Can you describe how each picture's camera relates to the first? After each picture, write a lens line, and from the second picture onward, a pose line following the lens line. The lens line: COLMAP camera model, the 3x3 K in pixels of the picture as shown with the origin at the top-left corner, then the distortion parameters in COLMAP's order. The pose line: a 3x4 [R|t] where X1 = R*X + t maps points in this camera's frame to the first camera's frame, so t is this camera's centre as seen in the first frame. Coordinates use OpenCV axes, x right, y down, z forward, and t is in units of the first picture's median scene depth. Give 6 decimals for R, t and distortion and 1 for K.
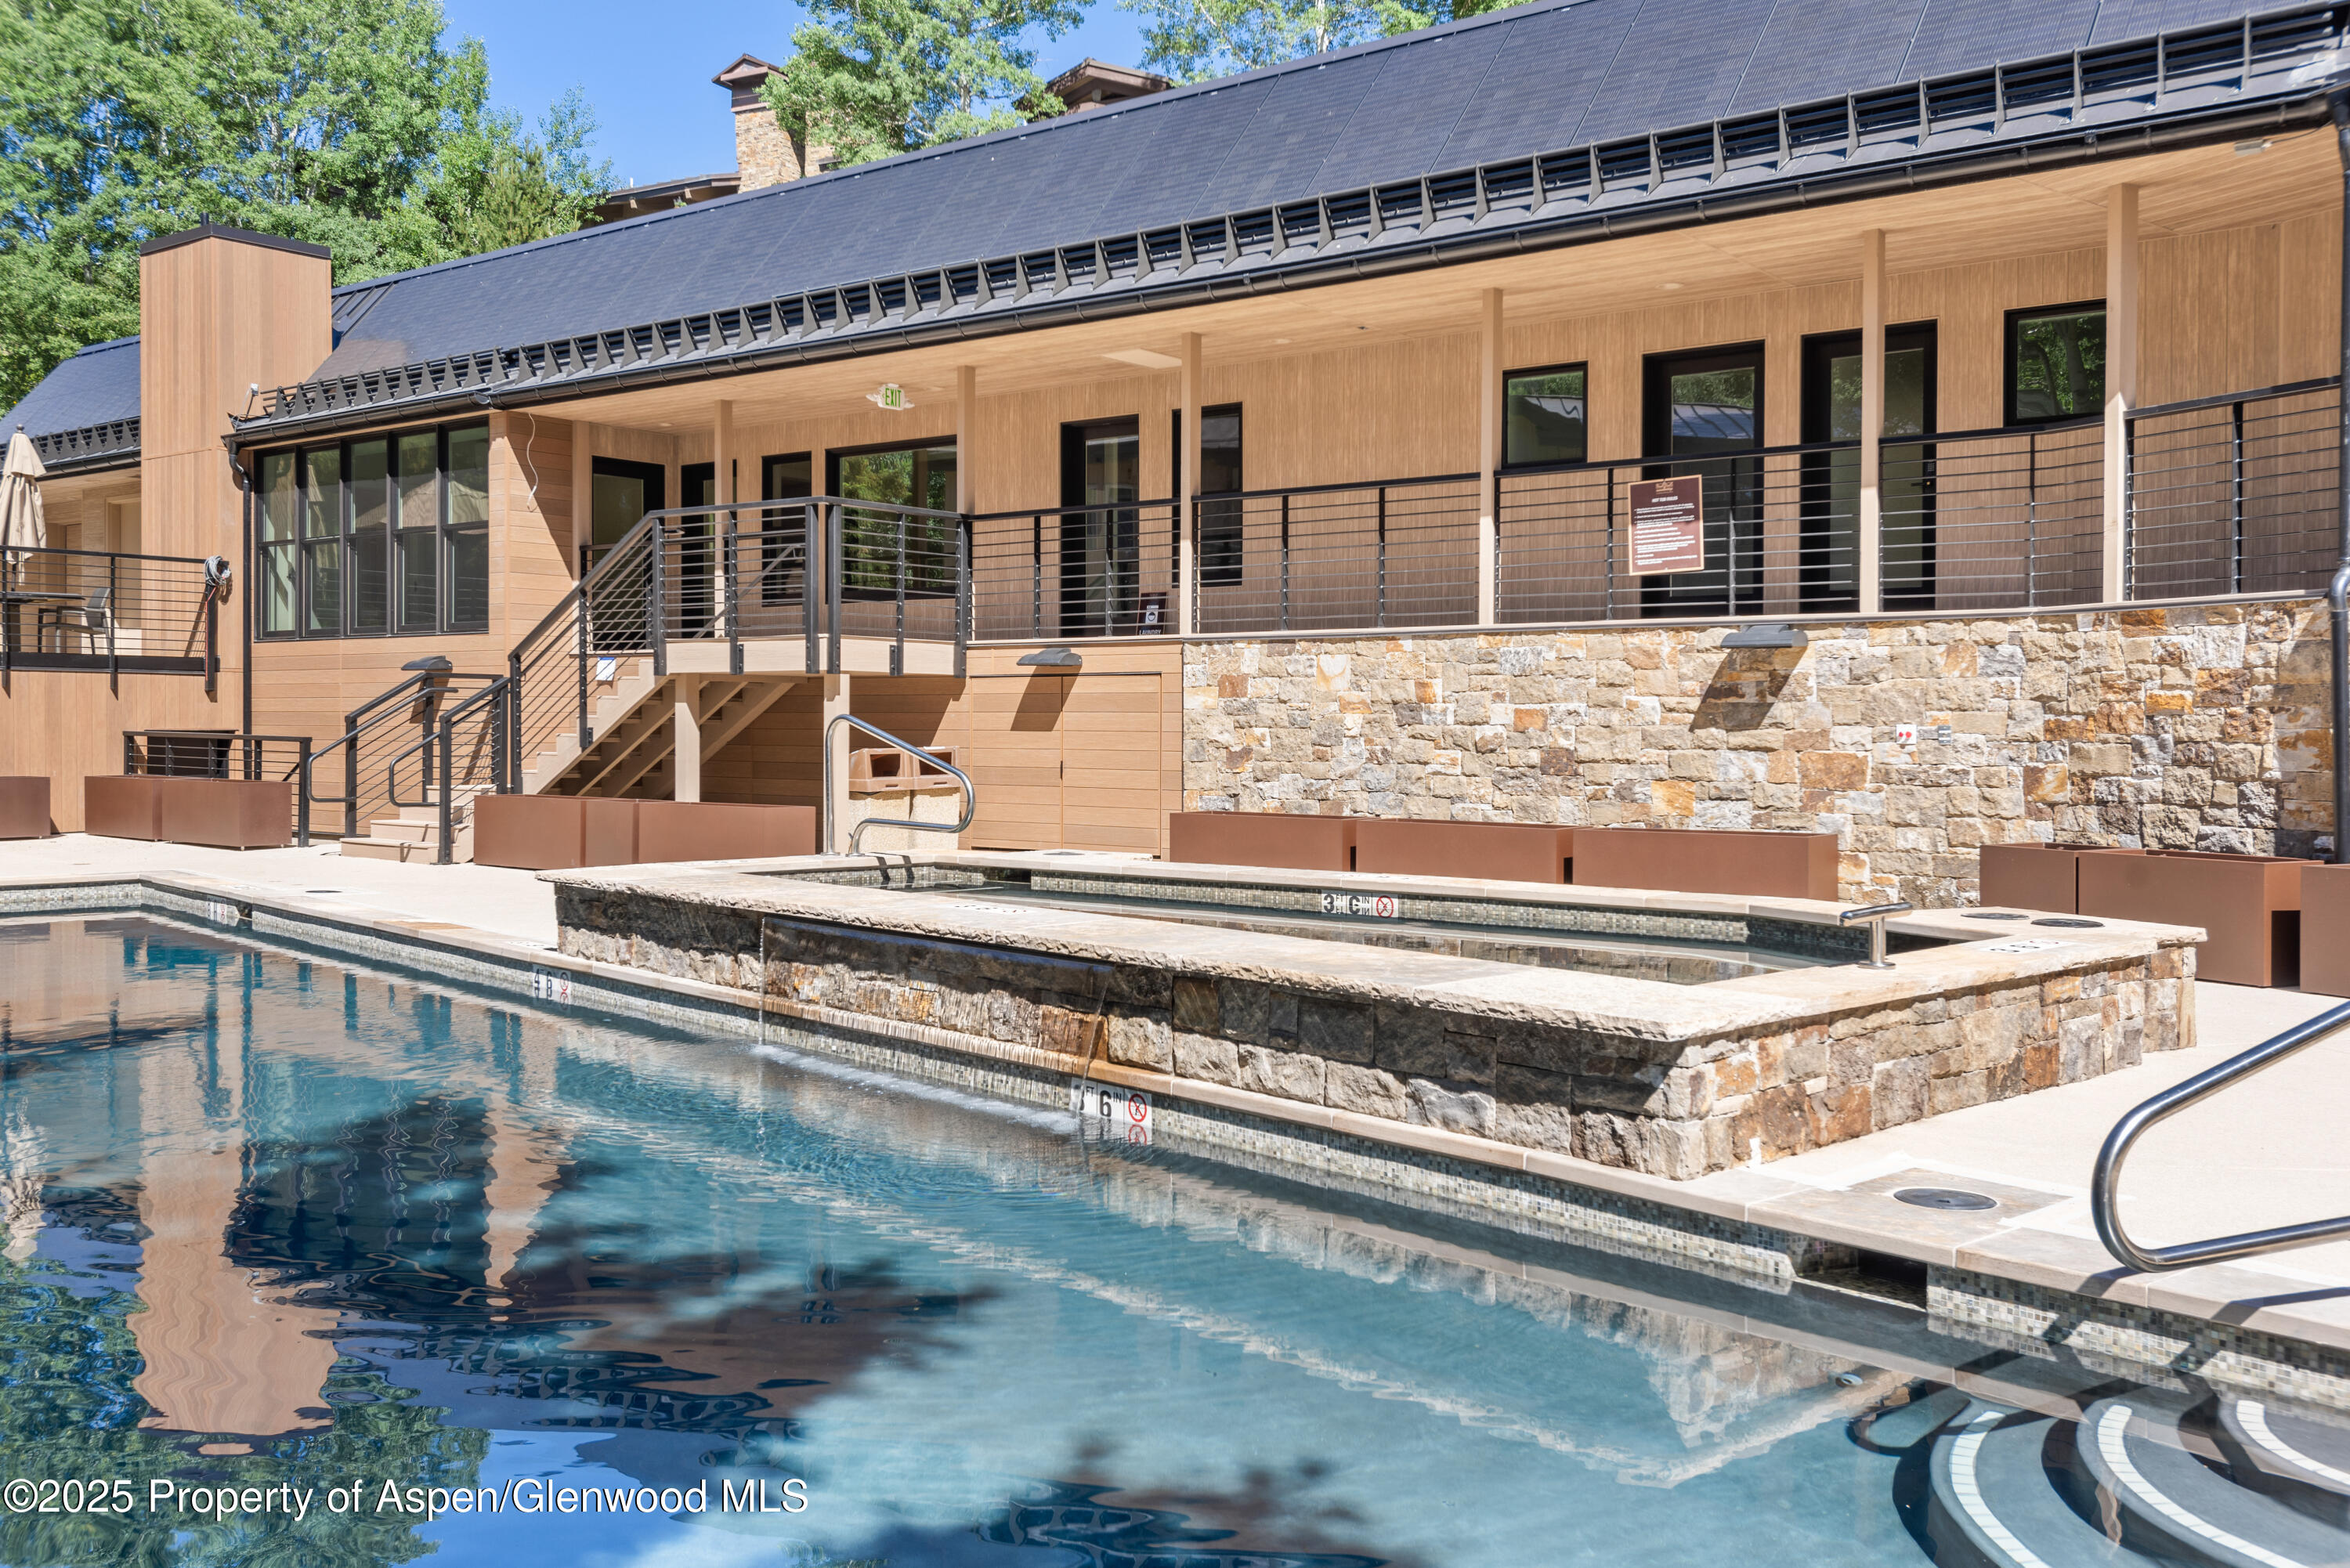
lens RADIAL K [[1943.3, 0, 1175.0], [0, 1943.3, 784.0], [0, 0, 1]] dist [0.006425, -0.003672]
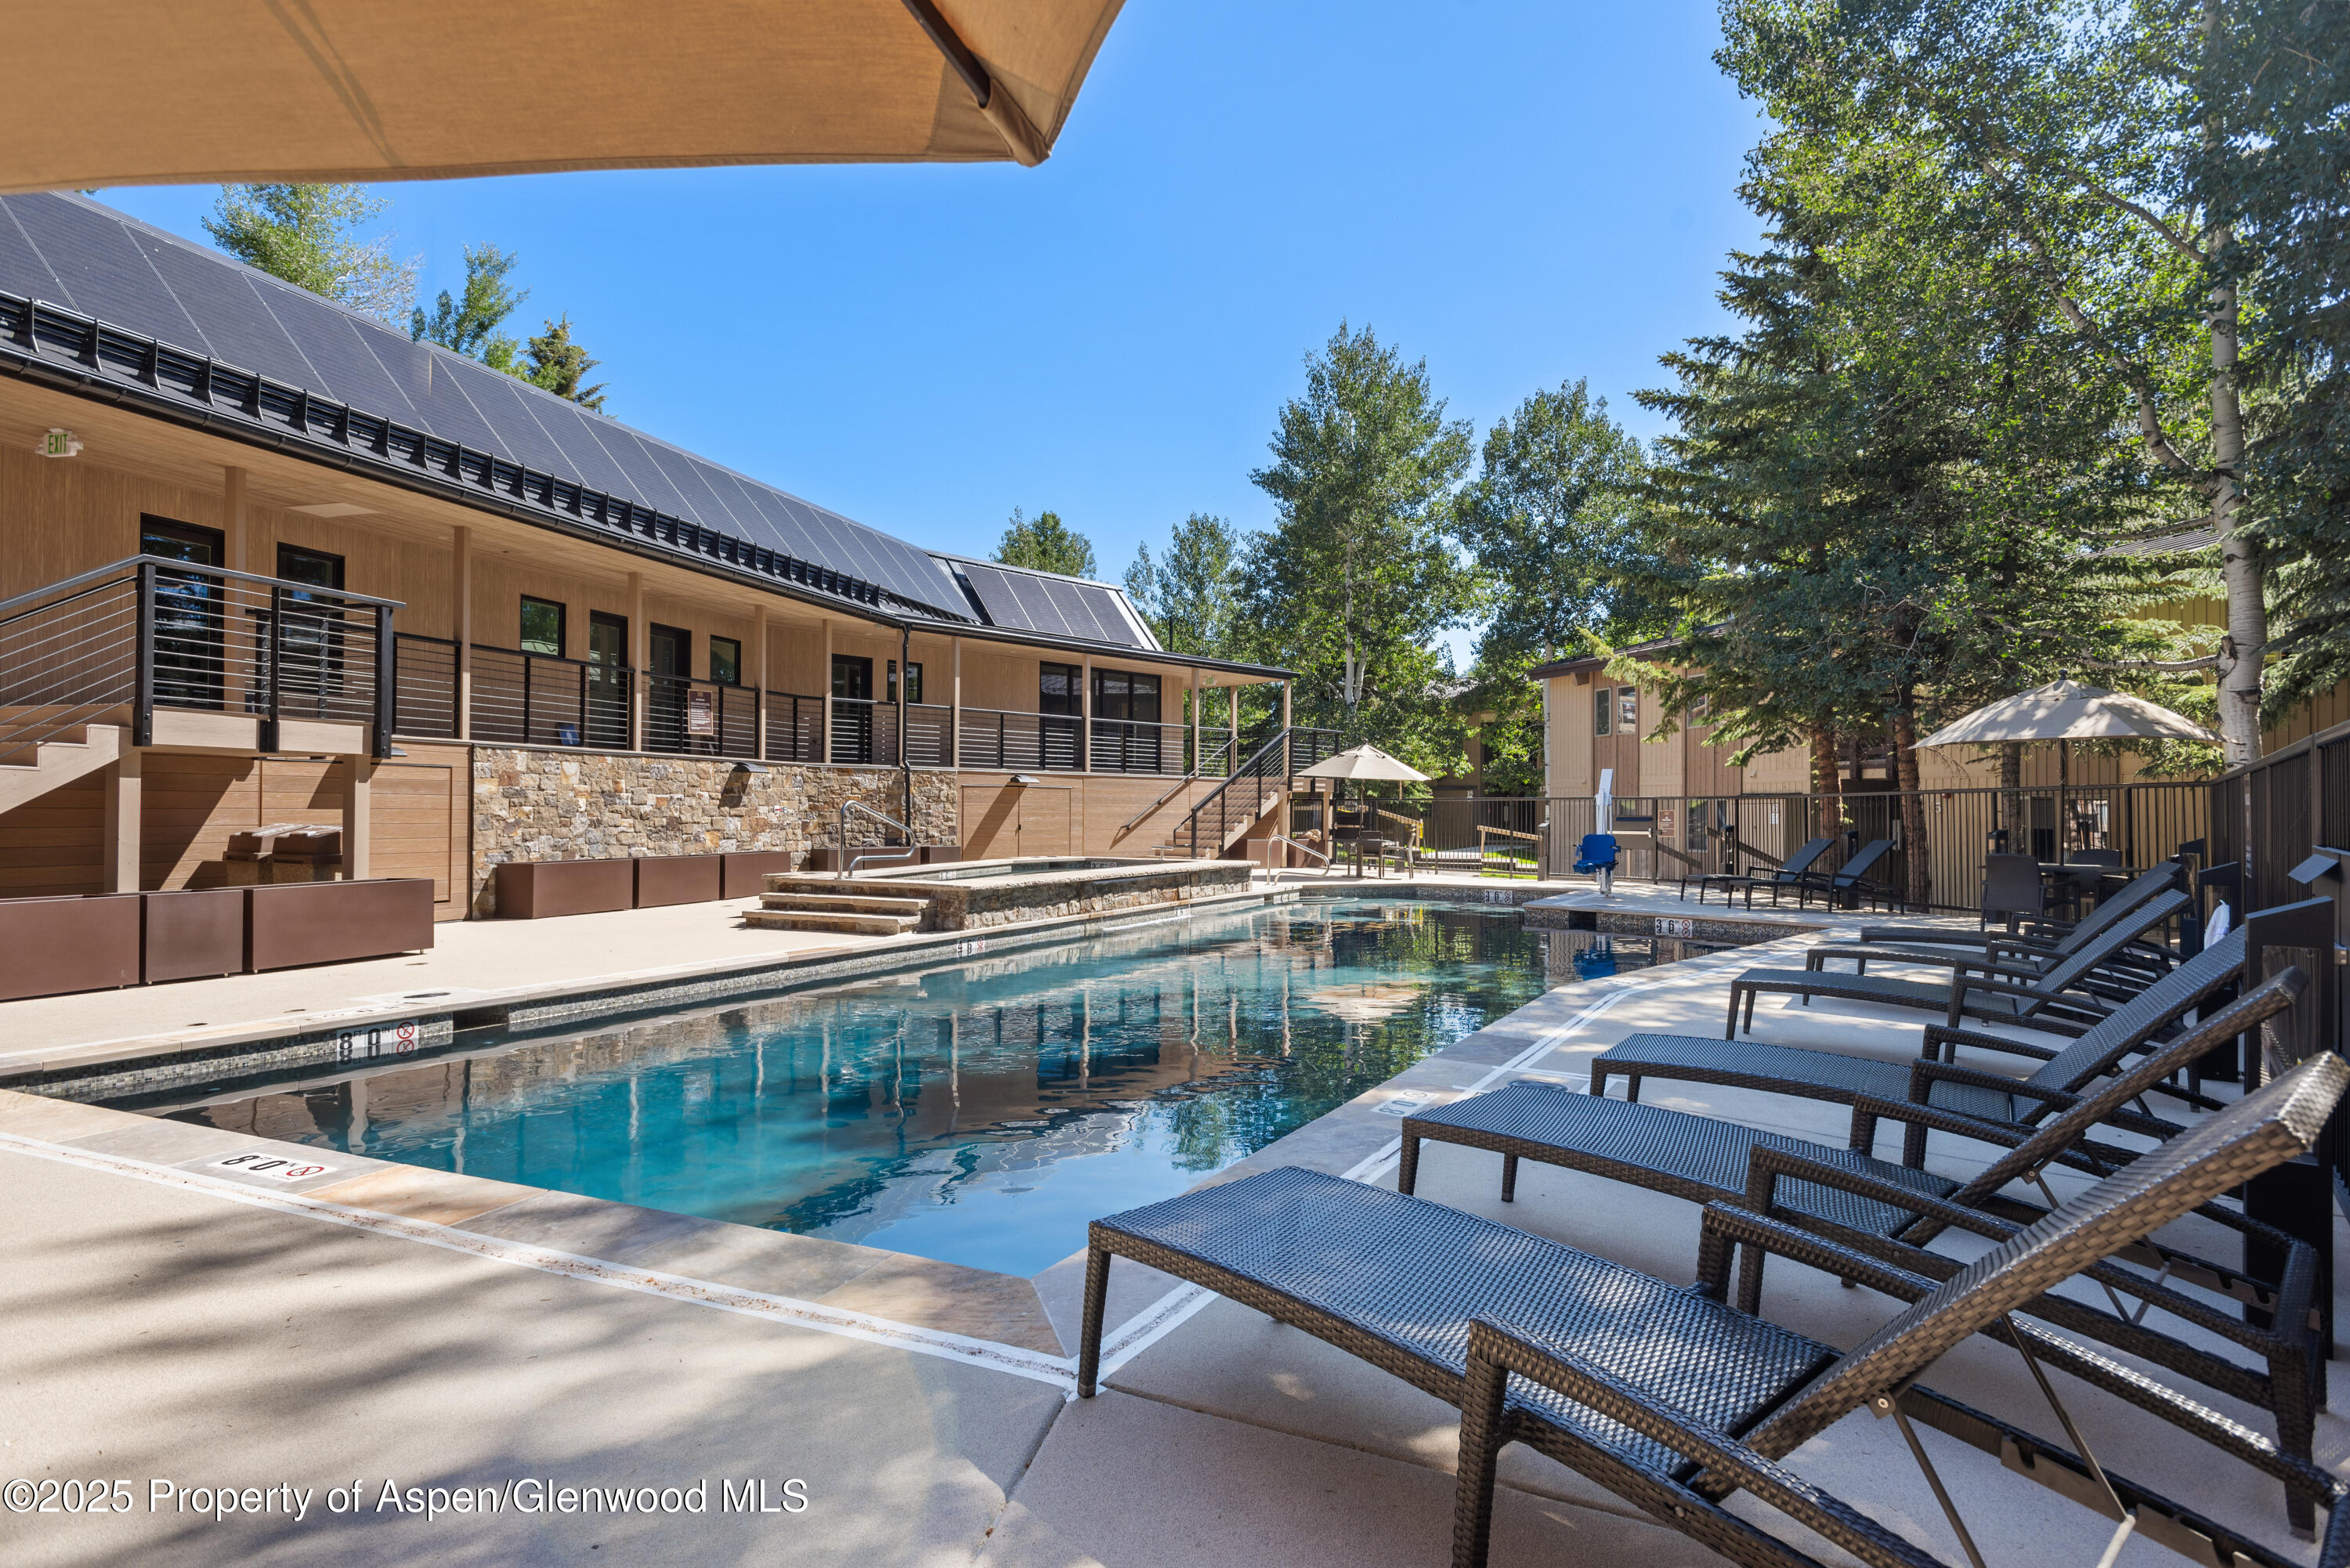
lens RADIAL K [[1275.3, 0, 1175.0], [0, 1275.3, 784.0], [0, 0, 1]] dist [0.032906, -0.017475]
pose [[-0.361732, 0.014679, 0.932167, -1.295588], [0.022325, 0.999726, -0.007080, -0.033584], [-0.932015, 0.018250, -0.361960, 1.065893]]
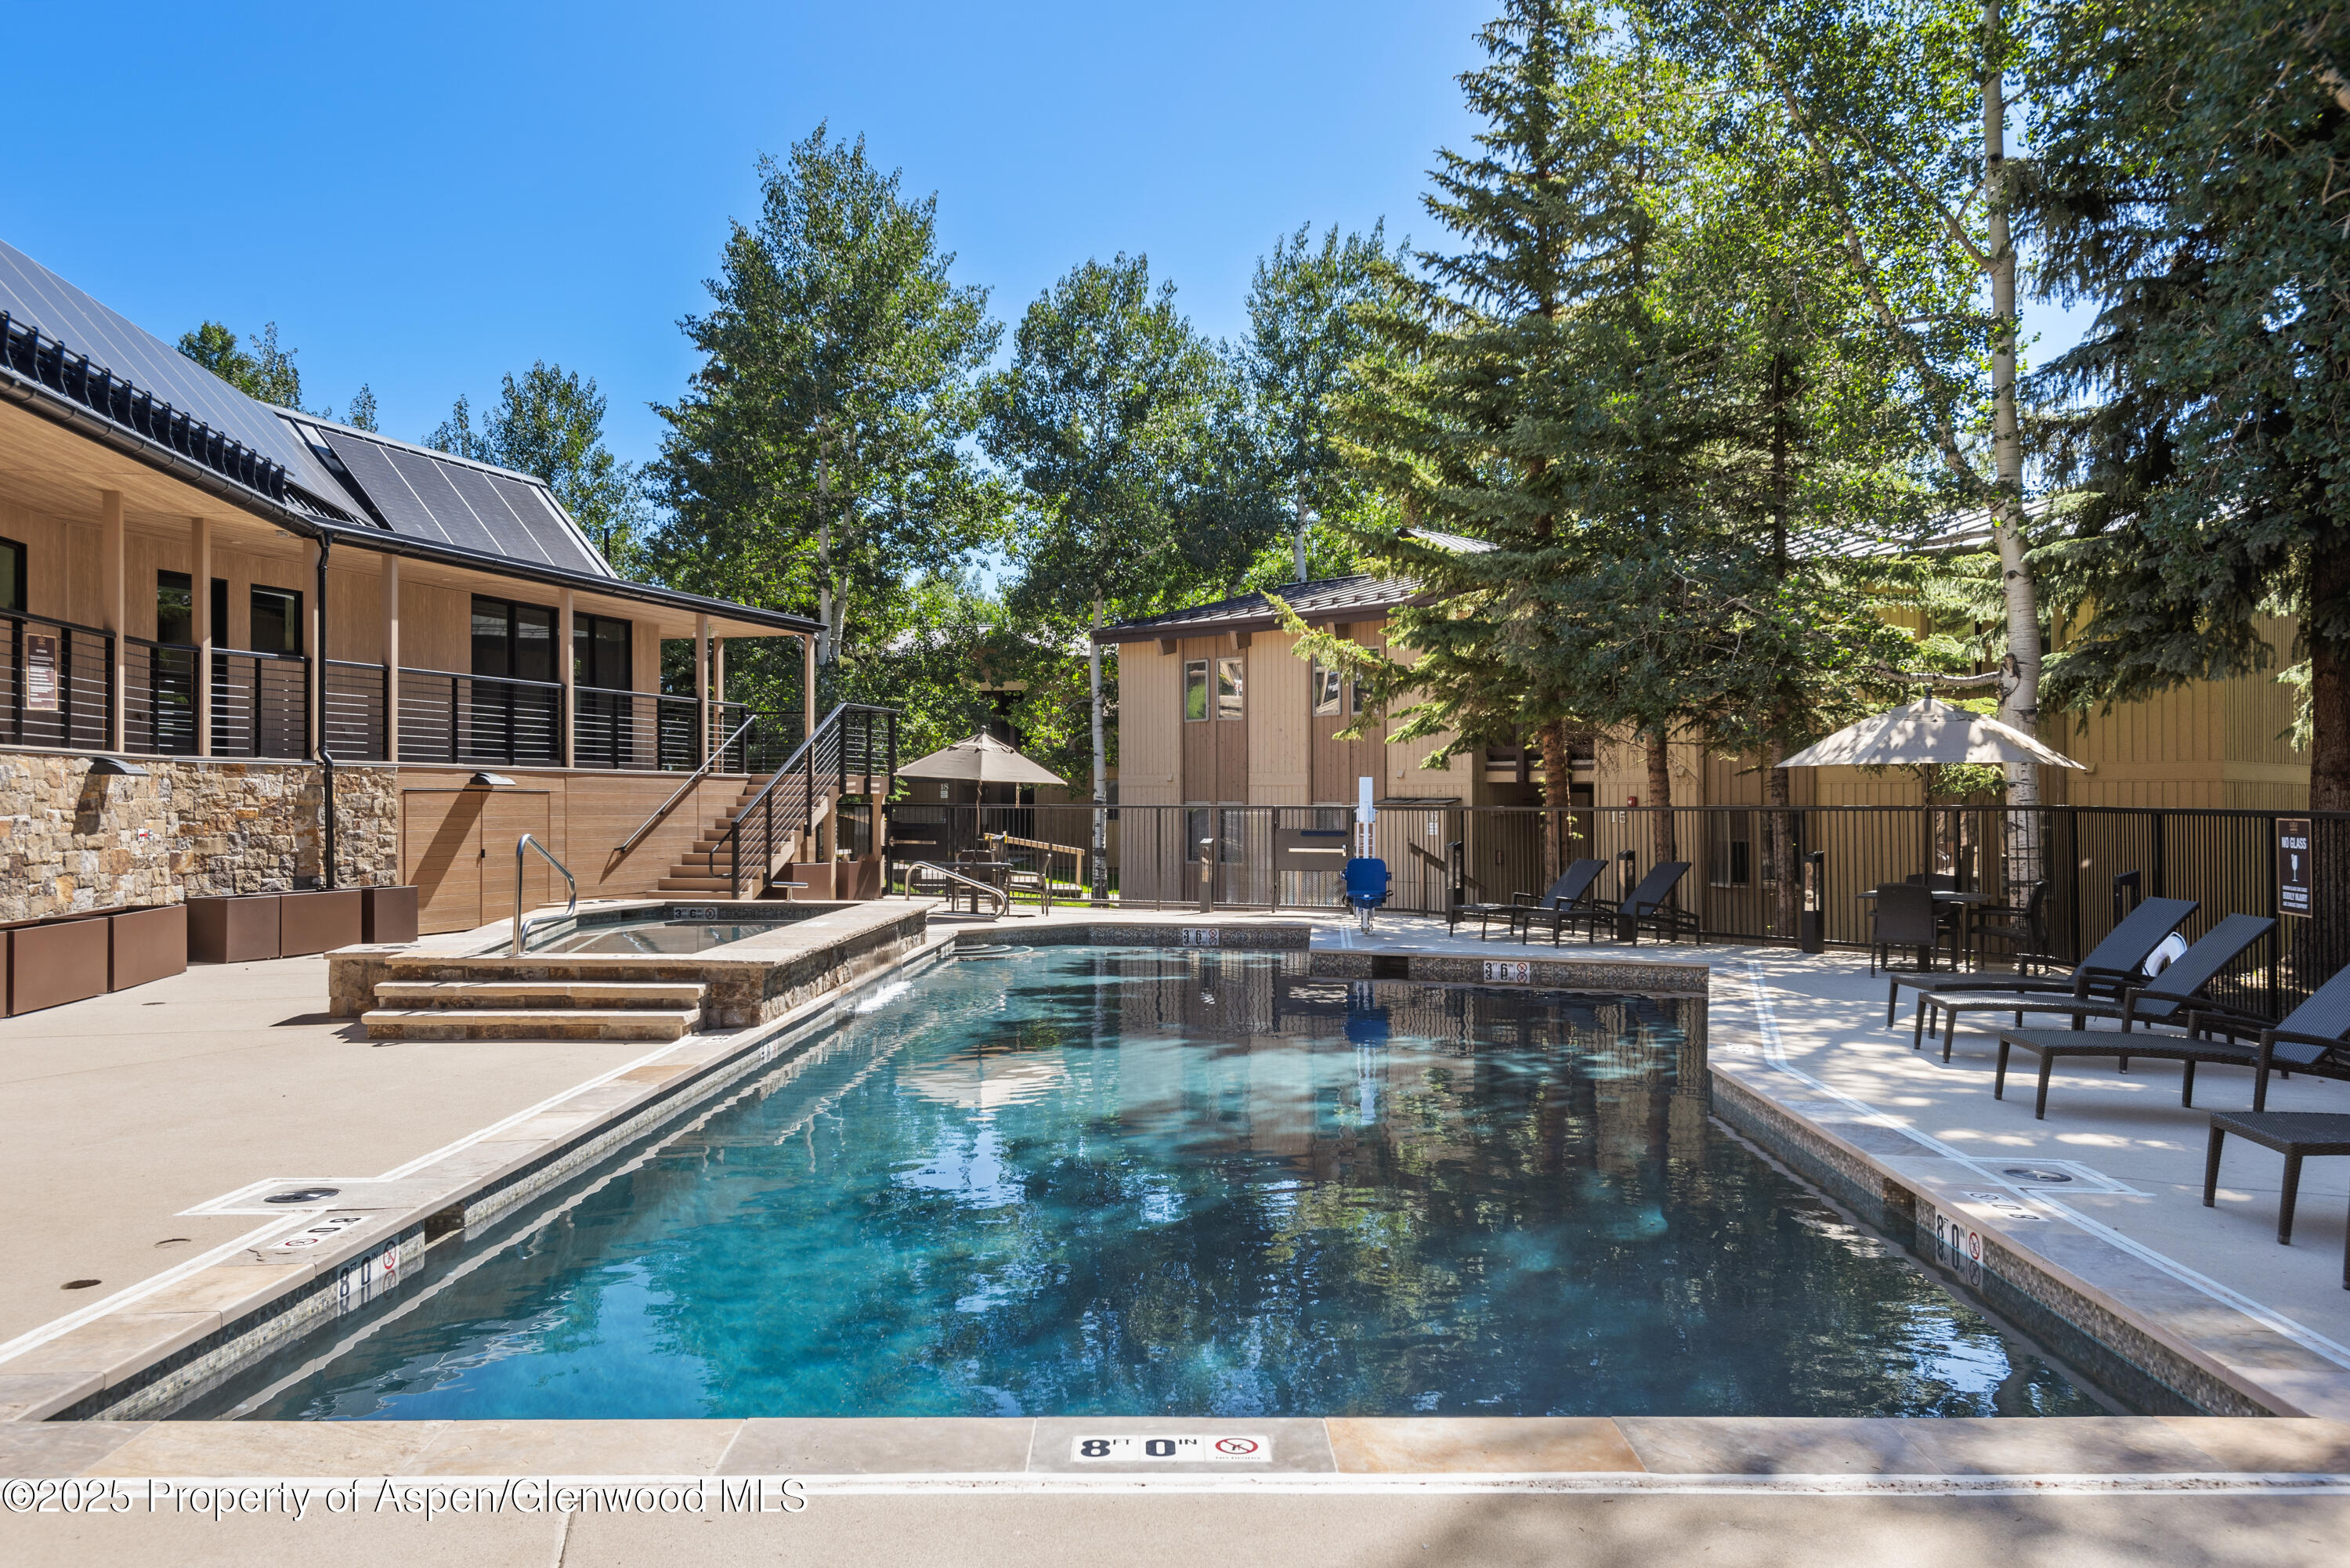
lens RADIAL K [[1800.5, 0, 1175.0], [0, 1800.5, 784.0], [0, 0, 1]] dist [0.020582, -0.000110]
pose [[-0.735569, 0.001155, 0.677448, -1.111797], [0.015017, 0.999781, 0.014602, -0.070069], [-0.677283, 0.020914, -0.735425, 1.419868]]
